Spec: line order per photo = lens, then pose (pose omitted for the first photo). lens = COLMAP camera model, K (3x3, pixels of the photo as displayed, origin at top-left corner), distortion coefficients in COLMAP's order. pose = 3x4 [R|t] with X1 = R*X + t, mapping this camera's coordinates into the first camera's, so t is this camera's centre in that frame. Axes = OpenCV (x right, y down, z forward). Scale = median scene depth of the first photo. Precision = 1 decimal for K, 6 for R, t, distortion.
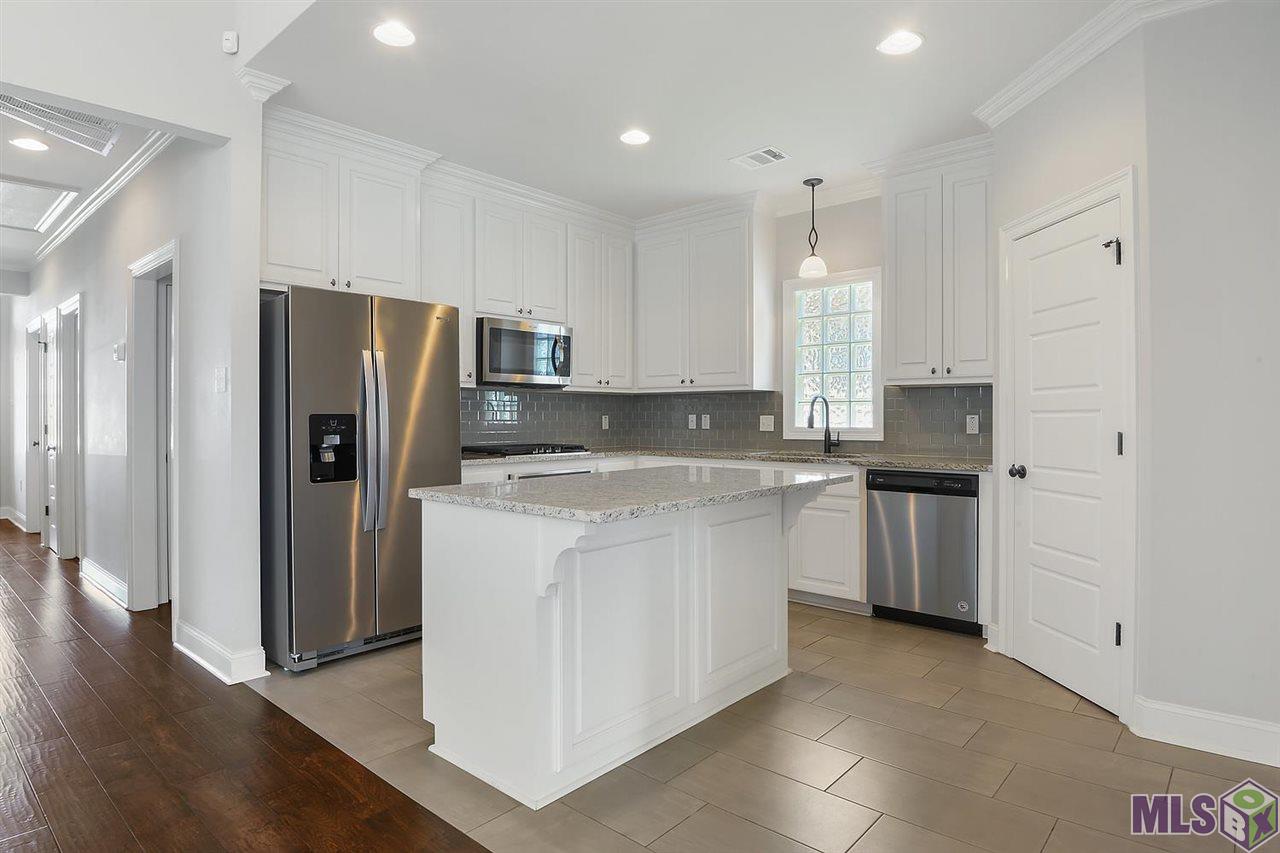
lens RADIAL K [[699.1, 0, 643.2], [0, 699.1, 420.4], [0, 0, 1]] dist [-0.039166, -0.000854]
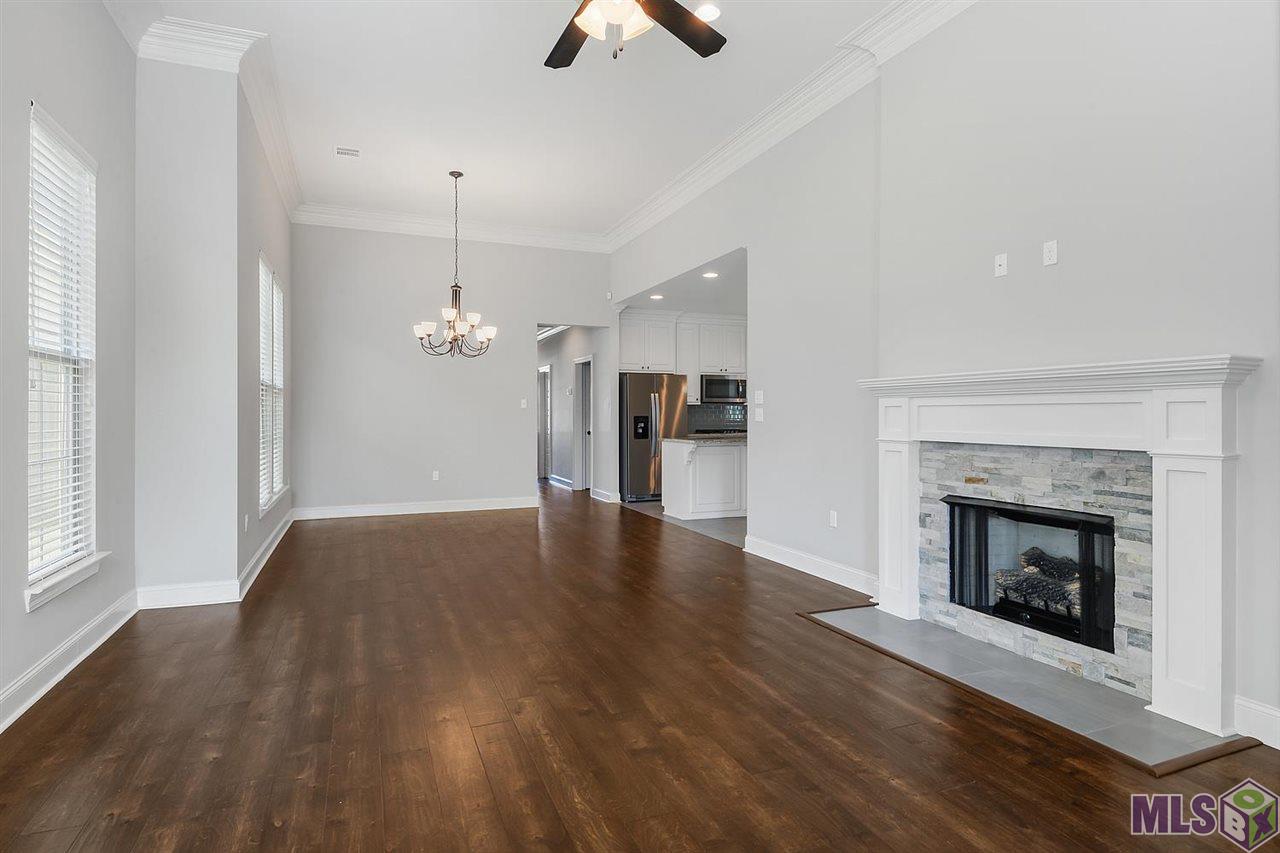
lens RADIAL K [[677.5, 0, 640.0], [0, 677.5, 426.5], [0, 0, 1]] dist [0.000168, 0.000000]
pose [[0.892973, 0.005203, -0.450081, 0.726082], [-0.001018, 0.999954, 0.009540, 0.006684], [0.450110, -0.008061, 0.892937, -1.354662]]
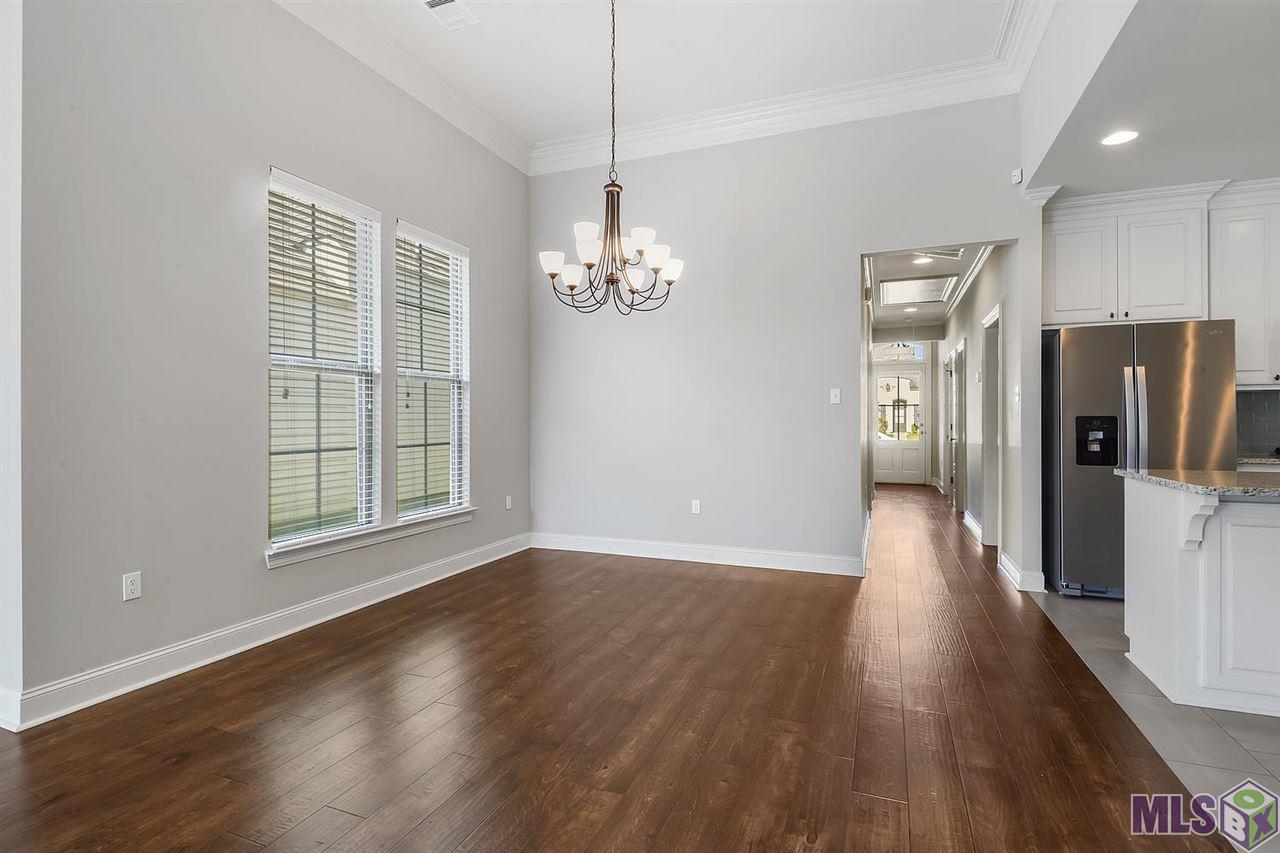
lens RADIAL K [[644.1, 0, 640.0], [0, 644.1, 426.5], [0, 0, 1]] dist [-0.004378, -0.000772]
pose [[0.339928, 0.005806, -0.940433, 0.380614], [0.003558, 0.999966, 0.007459, -0.001330], [0.940445, -0.005882, 0.339896, -0.243426]]
